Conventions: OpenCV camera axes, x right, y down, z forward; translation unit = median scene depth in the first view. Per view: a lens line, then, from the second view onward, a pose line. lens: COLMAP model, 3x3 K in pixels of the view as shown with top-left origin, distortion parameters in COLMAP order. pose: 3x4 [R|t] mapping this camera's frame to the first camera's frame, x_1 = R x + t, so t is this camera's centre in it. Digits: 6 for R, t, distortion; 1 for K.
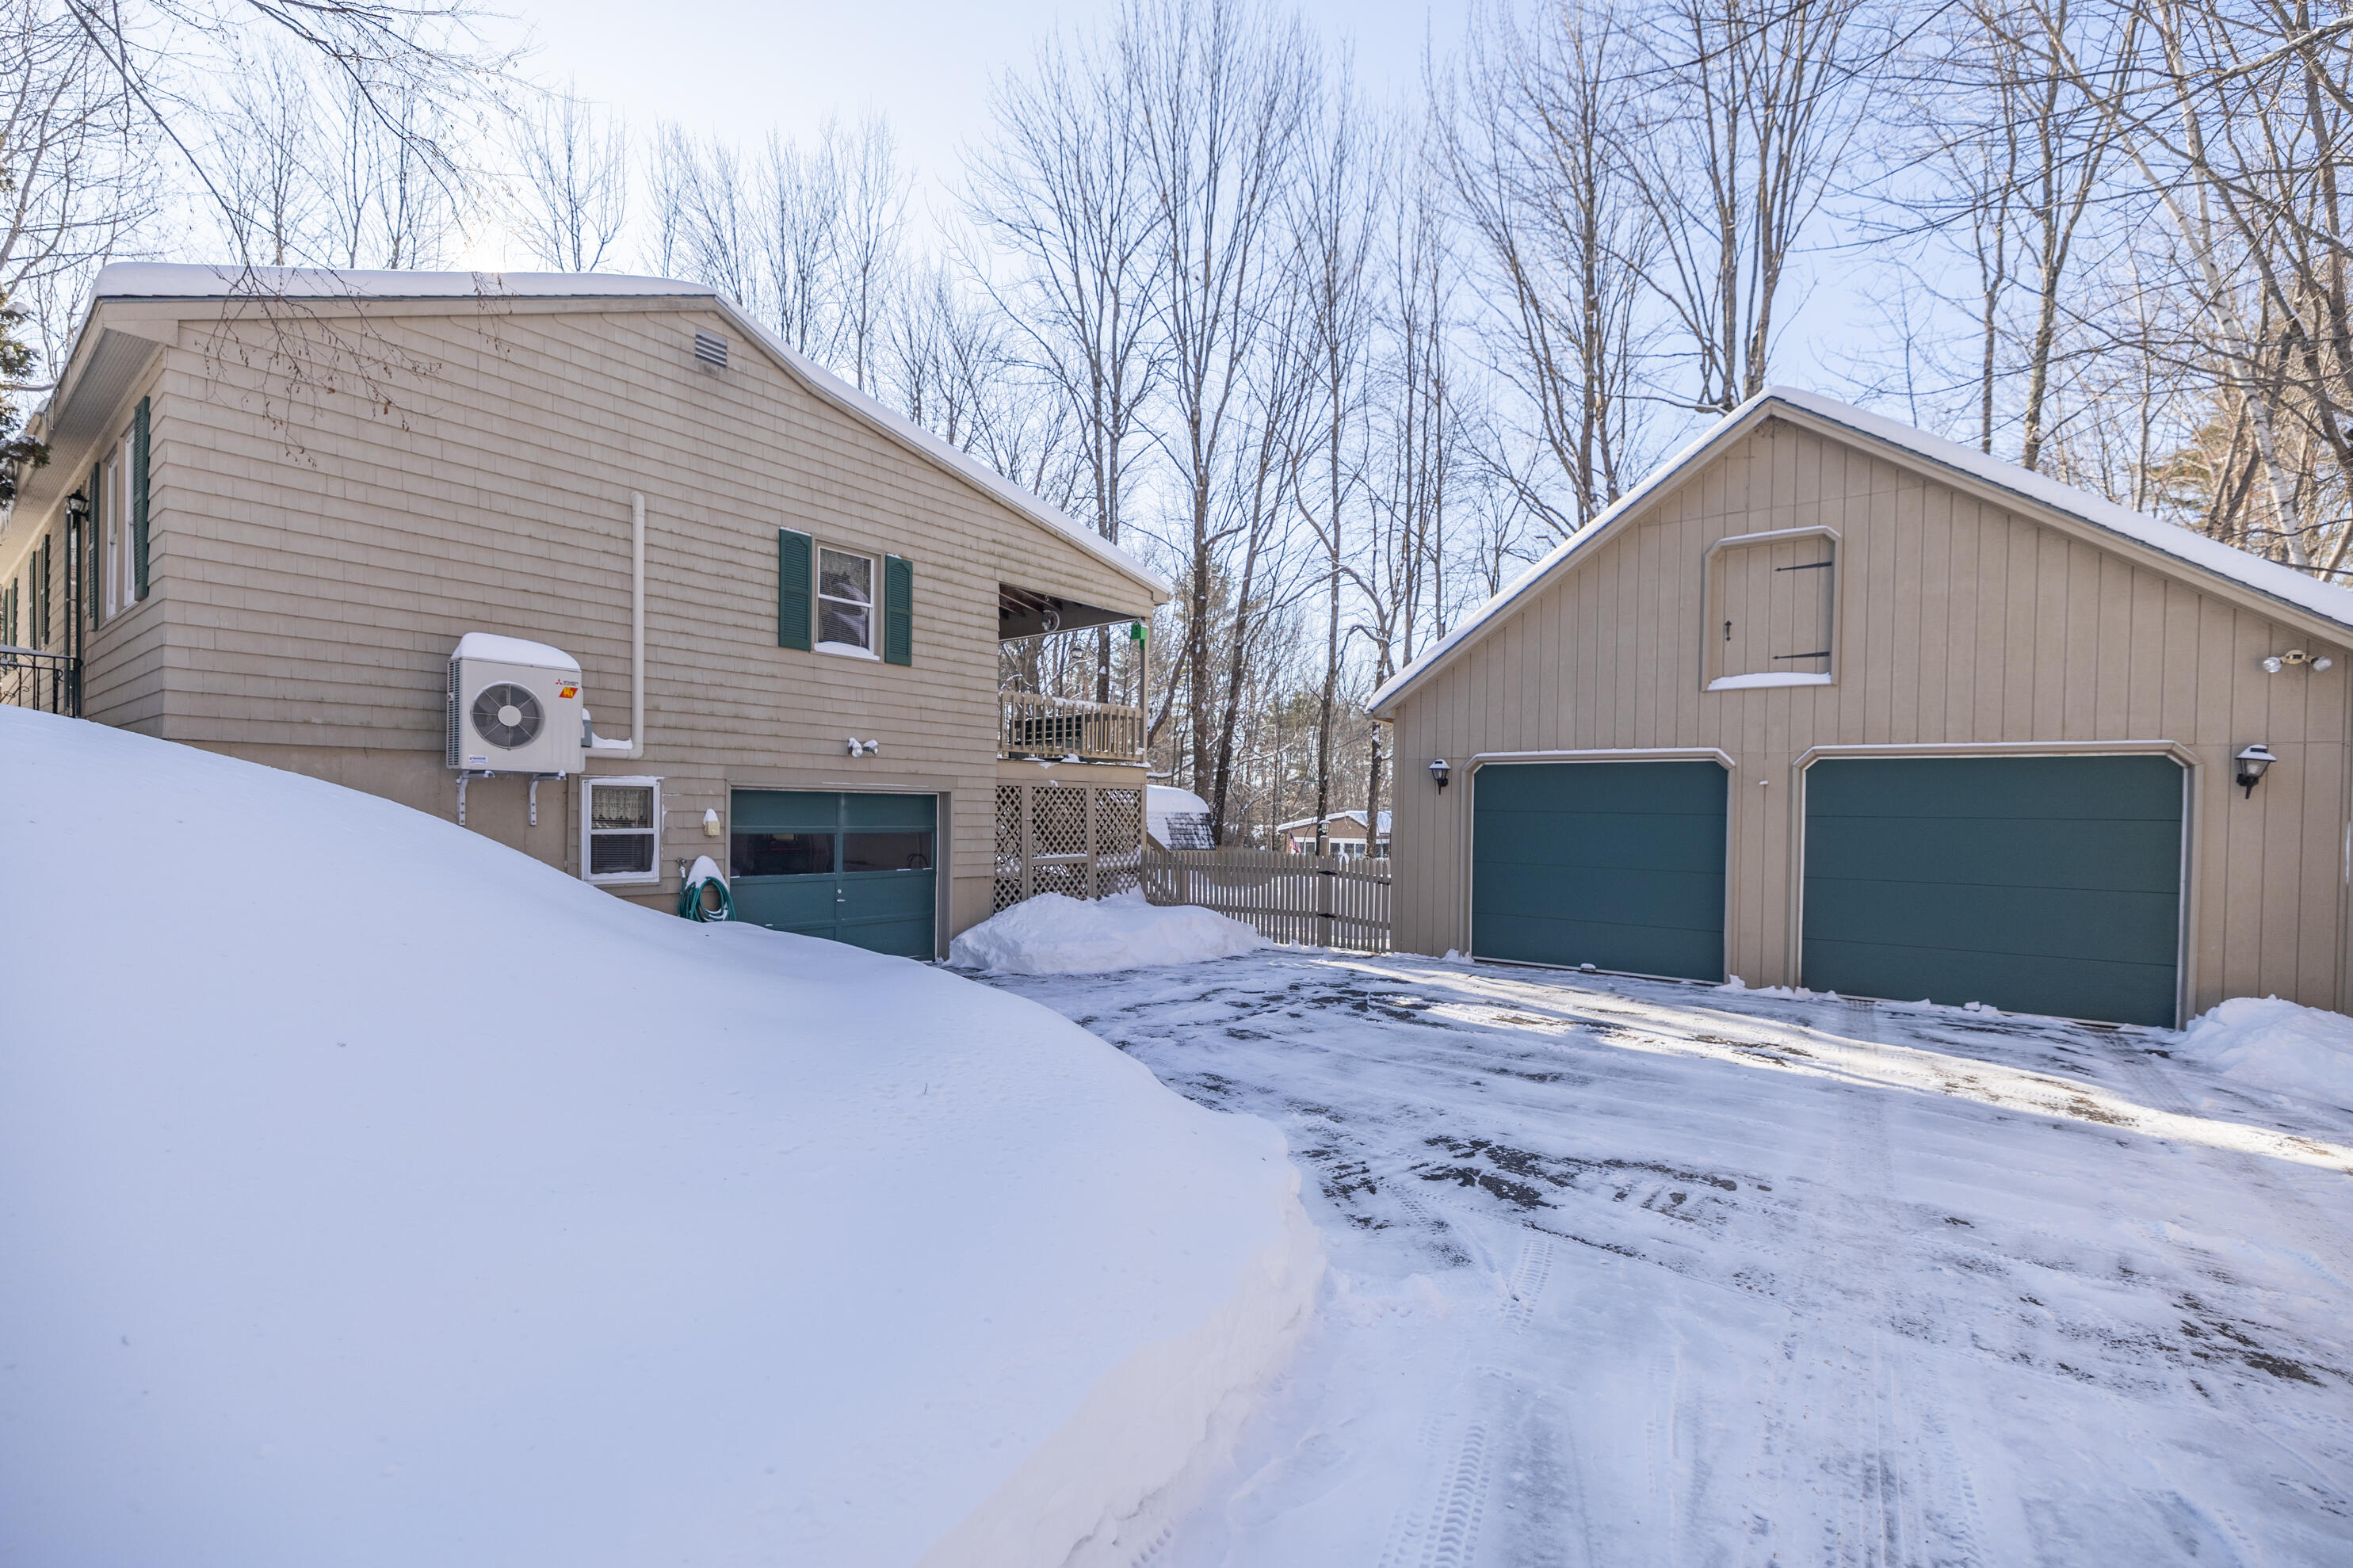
lens RADIAL K [[1027.5, 0, 1174.6], [0, 1027.5, 836.3], [0, 0, 1]] dist [-0.001687, -0.000444]
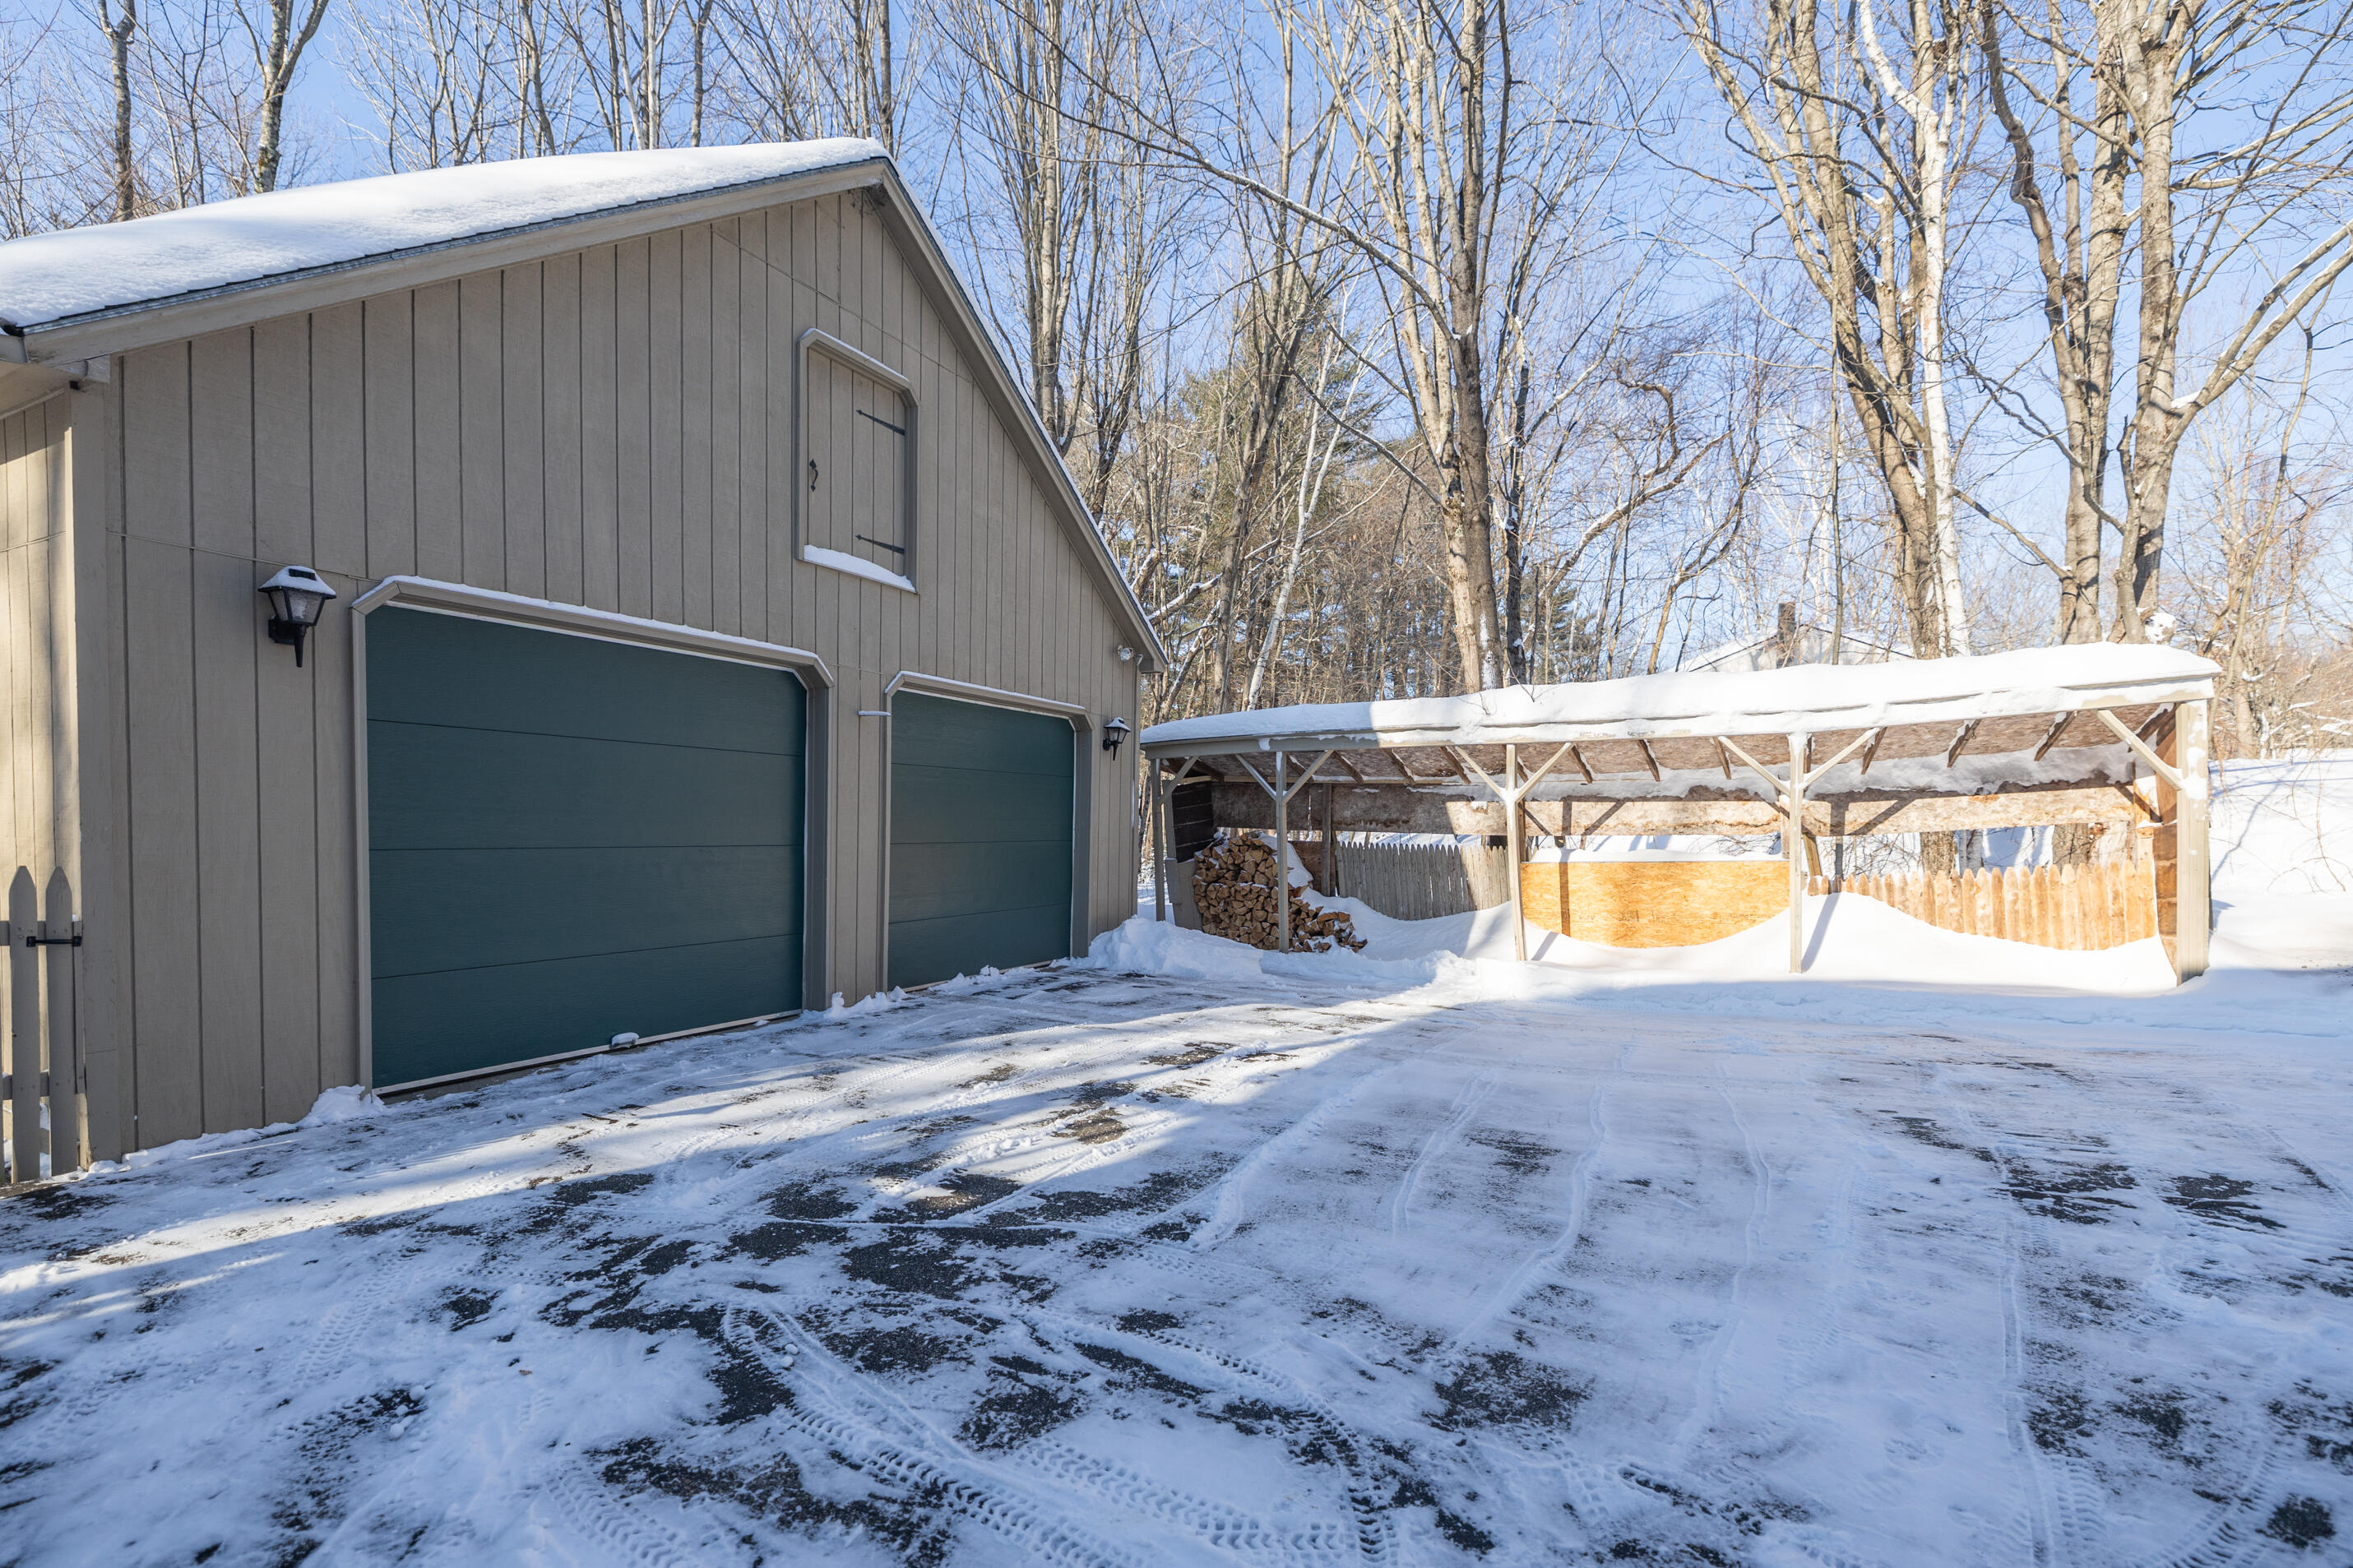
lens RADIAL K [[1054.5, 0, 1181.7], [0, 1054.5, 849.1], [0, 0, 1]] dist [-0.000199, 0.000274]
pose [[-0.155699, -0.047154, 0.986678, -0.182574], [0.002494, 0.998838, 0.048129, 0.007279], [-0.987801, 0.009955, -0.155401, 0.909057]]
